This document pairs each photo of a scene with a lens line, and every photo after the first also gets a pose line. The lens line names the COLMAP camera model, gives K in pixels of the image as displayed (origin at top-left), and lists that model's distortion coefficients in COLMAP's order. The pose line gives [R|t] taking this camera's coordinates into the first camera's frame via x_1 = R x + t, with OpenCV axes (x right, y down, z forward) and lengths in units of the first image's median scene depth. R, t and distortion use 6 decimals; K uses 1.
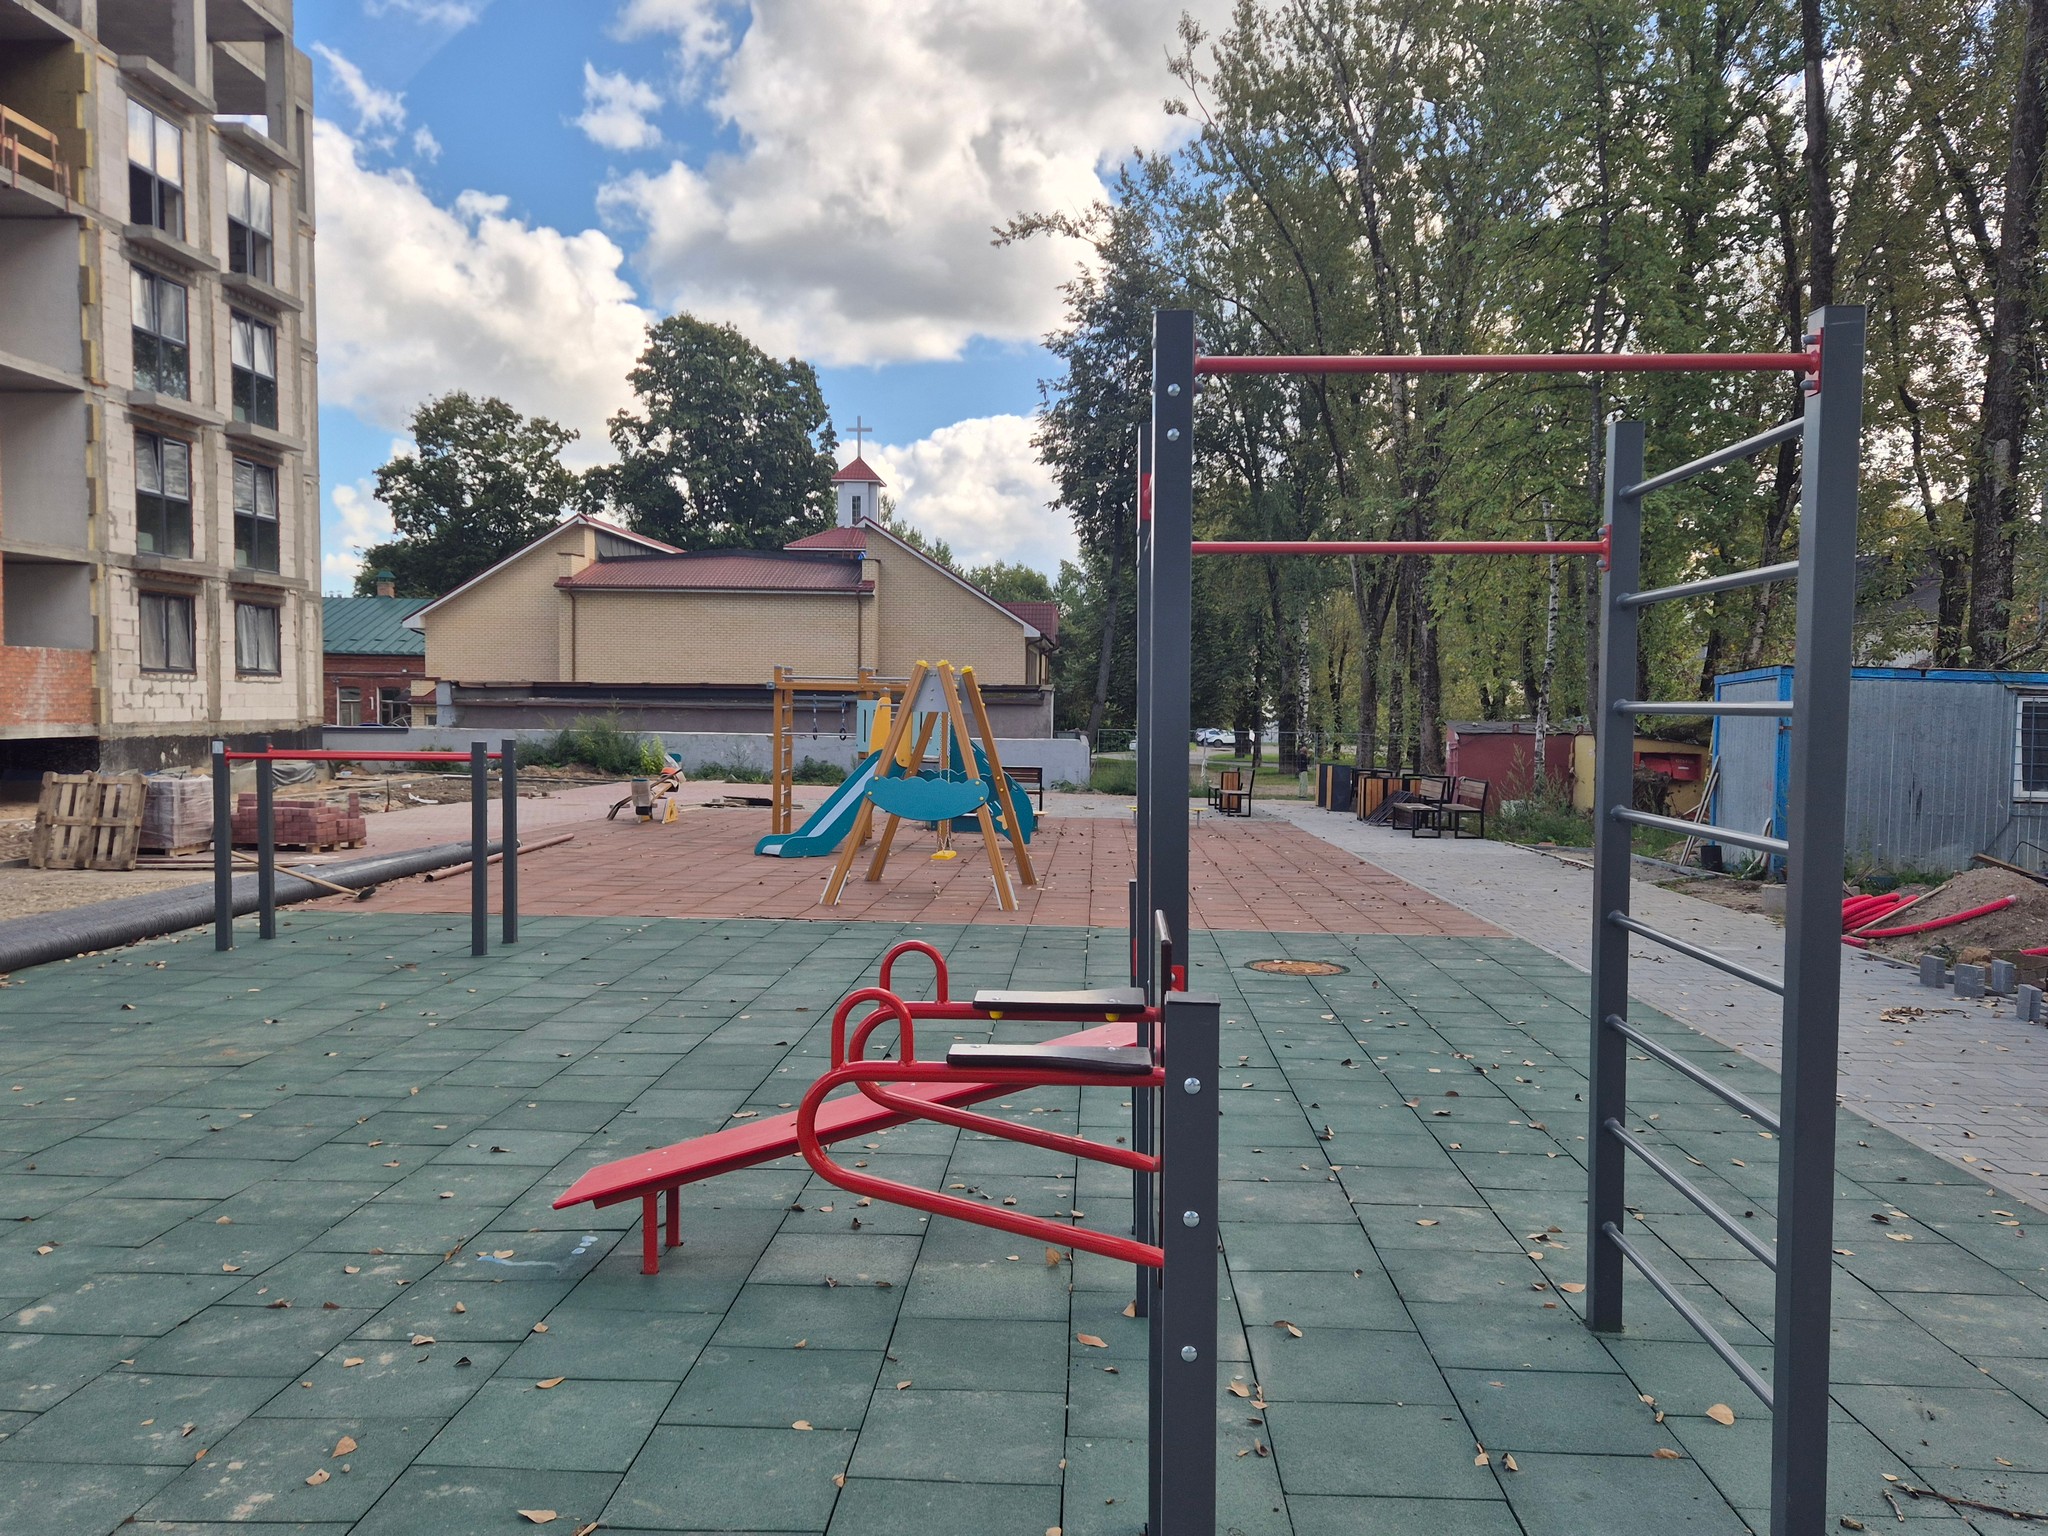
lens RADIAL K [[1637.9, 0, 1022.3], [0, 1637.9, 778.3], [0, 0, 1]] dist [0.113812, -0.088229]
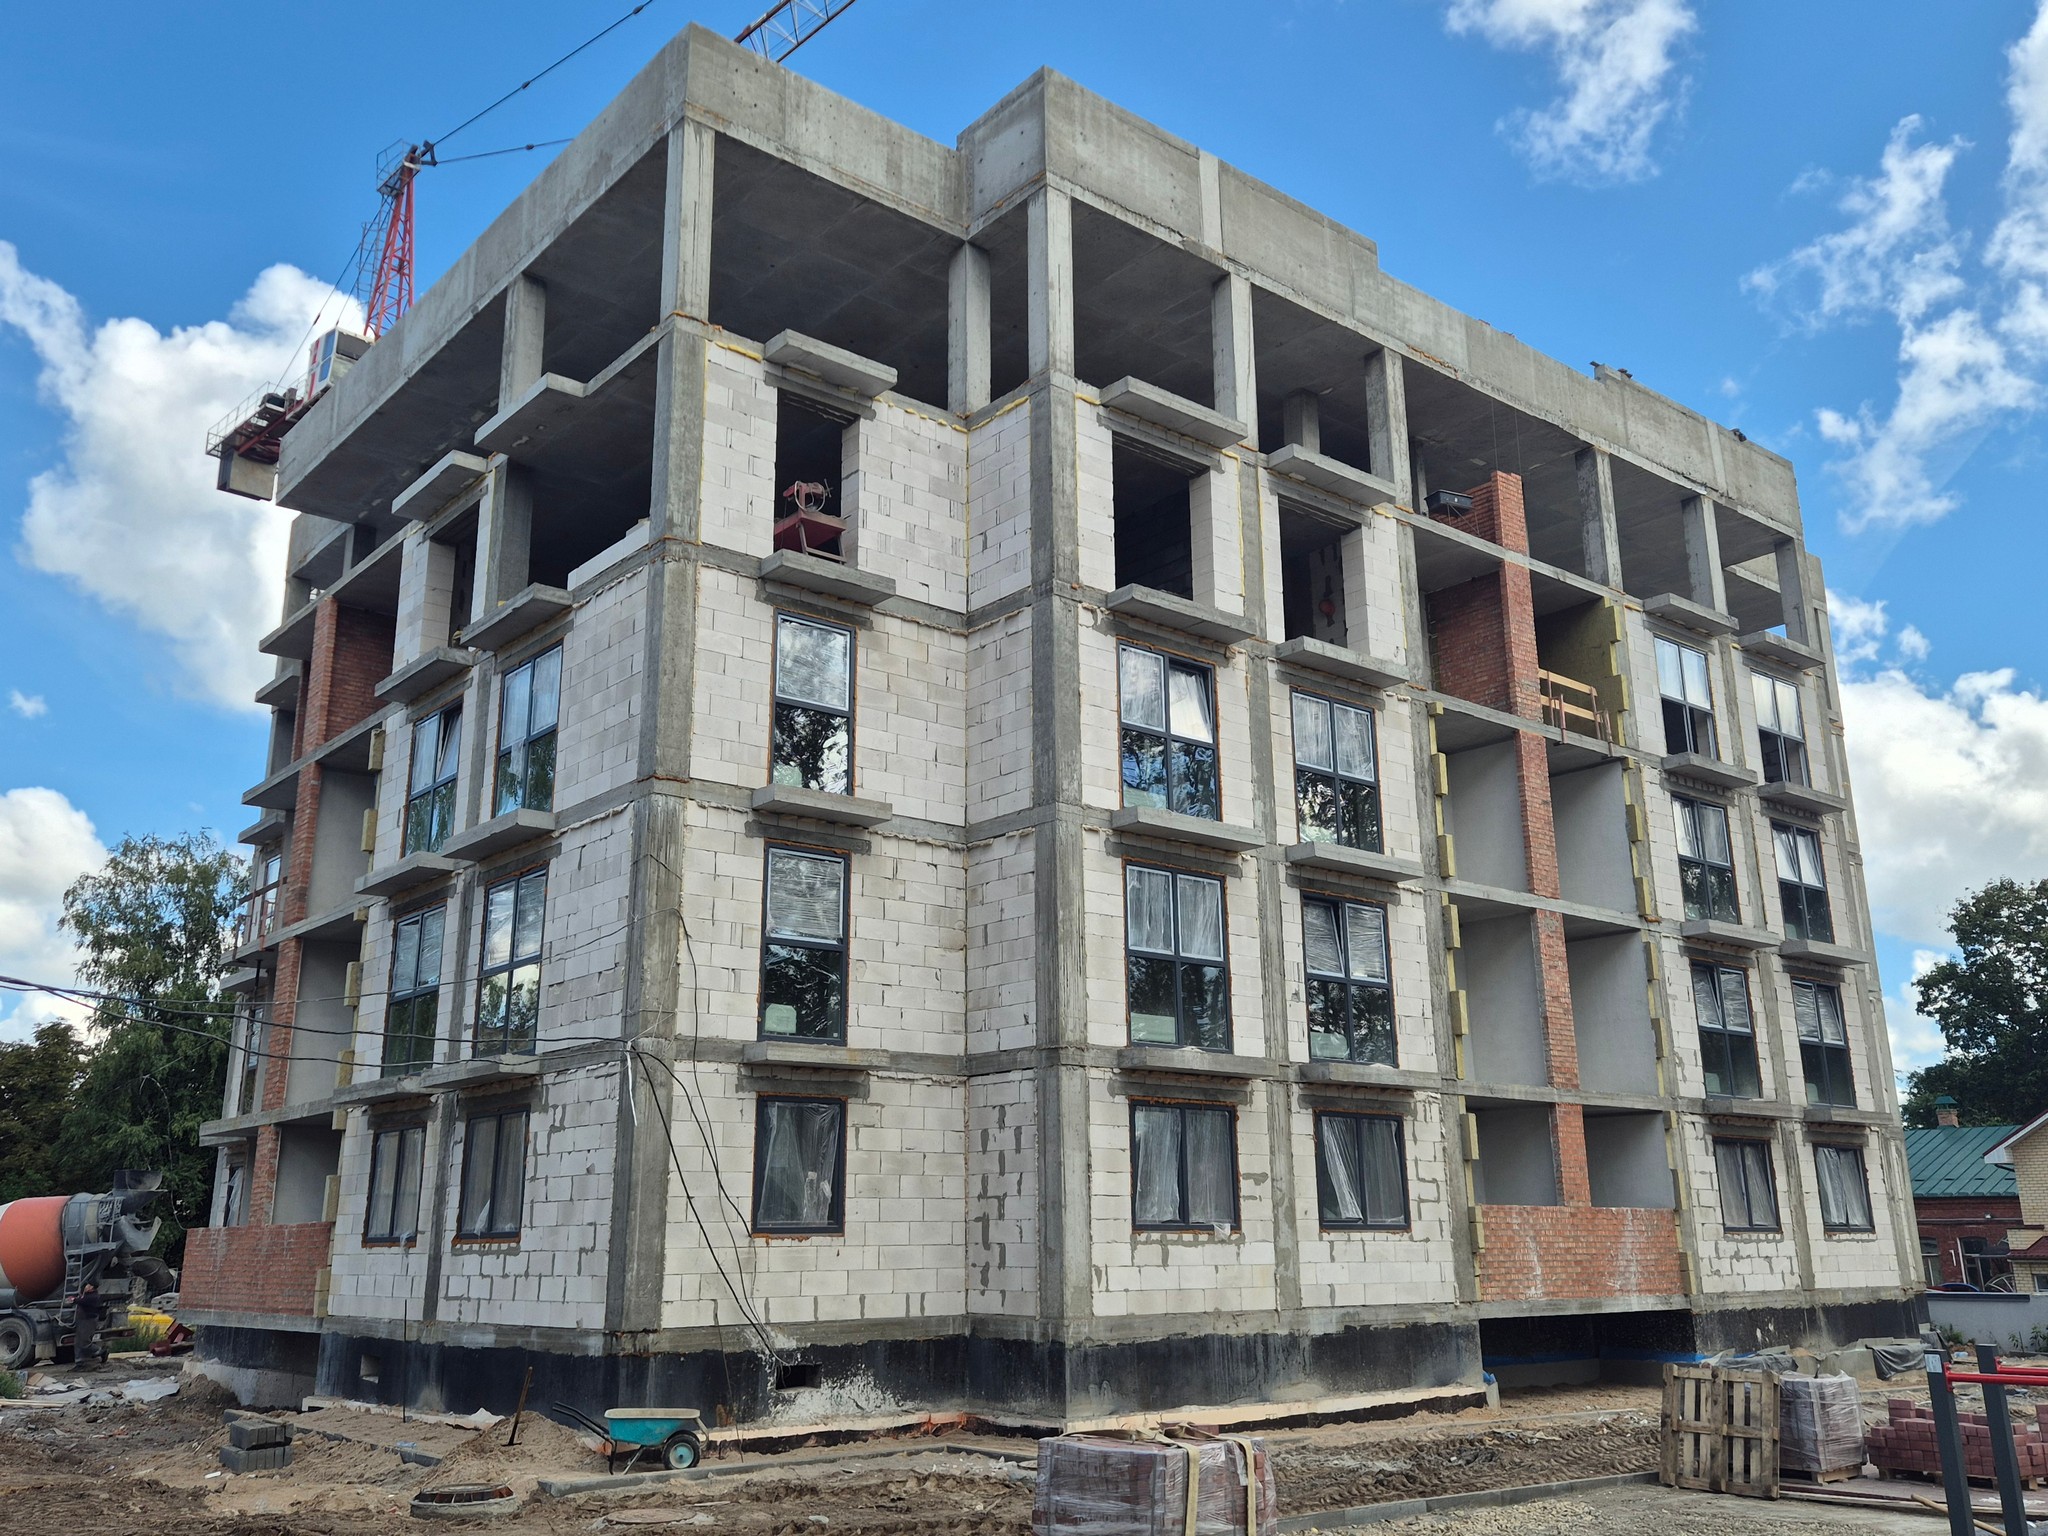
lens RADIAL K [[1771.3, 0, 1025.1], [0, 1771.3, 720.1], [0, 0, 1]] dist [0.076571, -0.082244]
pose [[0.678591, -0.224590, -0.699338, -0.050664], [-0.017441, 0.946911, -0.321021, -0.008439], [0.734309, 0.230039, 0.638648, 0.058605]]
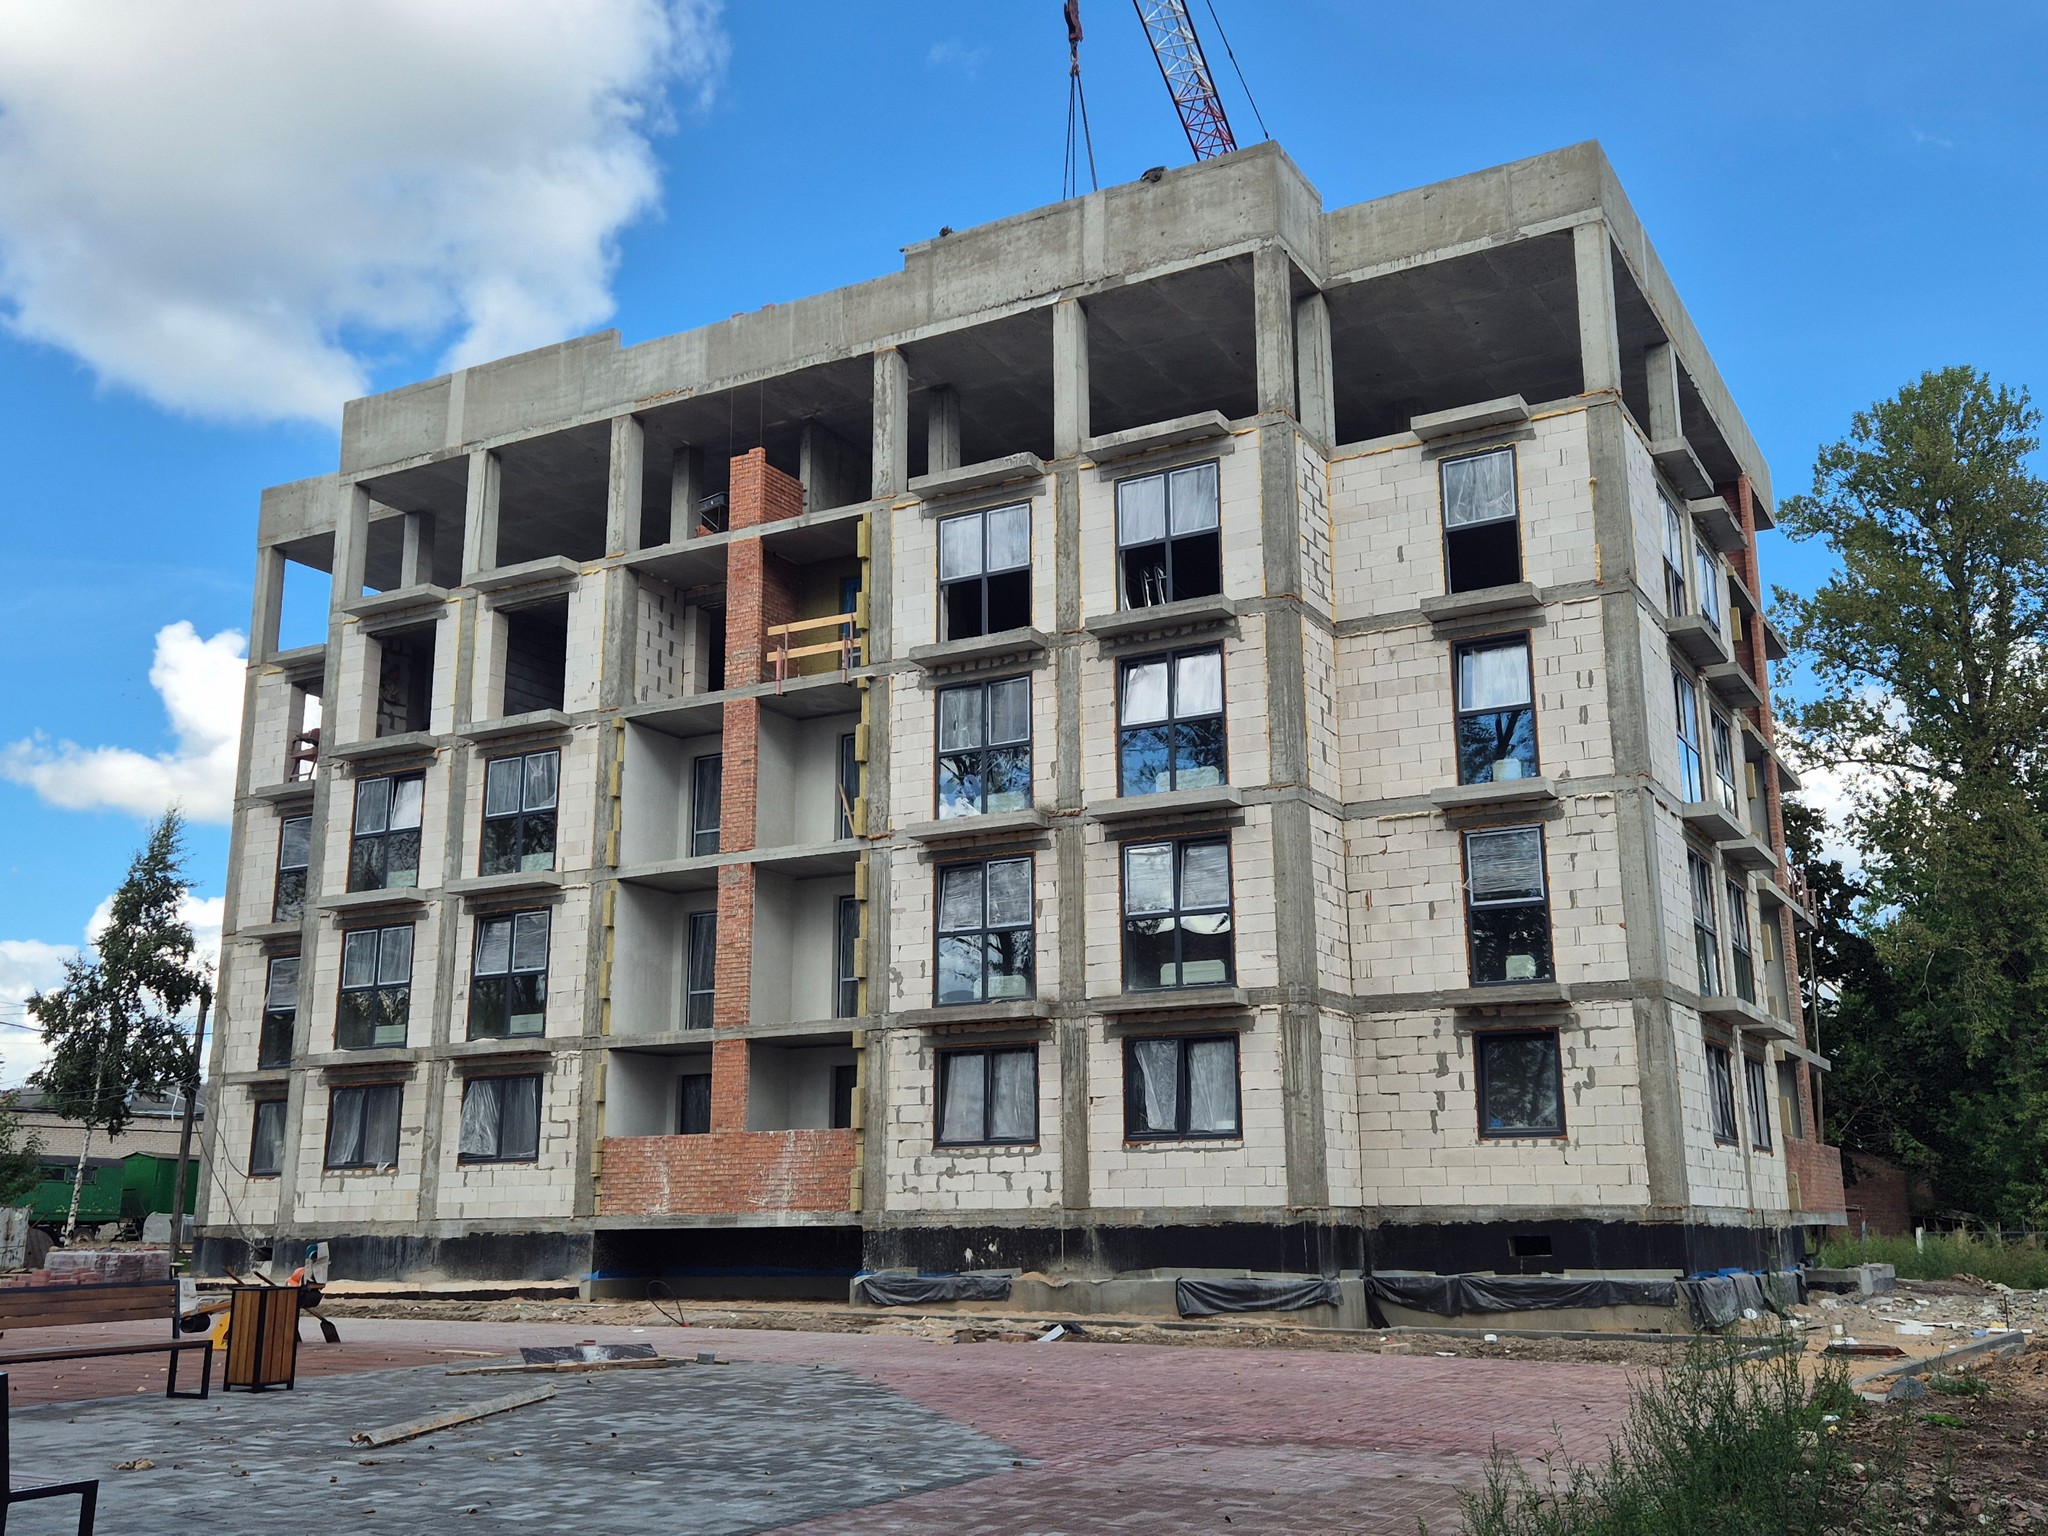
lens RADIAL K [[1928.4, 0, 1021.9], [0, 1928.4, 753.7], [0, 0, 1]] dist [0.101889, -0.077344]
pose [[-0.446941, -0.216640, -0.867935, 0.338779], [-0.039223, 0.974046, -0.222928, -0.040544], [0.893703, -0.065593, -0.443838, 1.467447]]
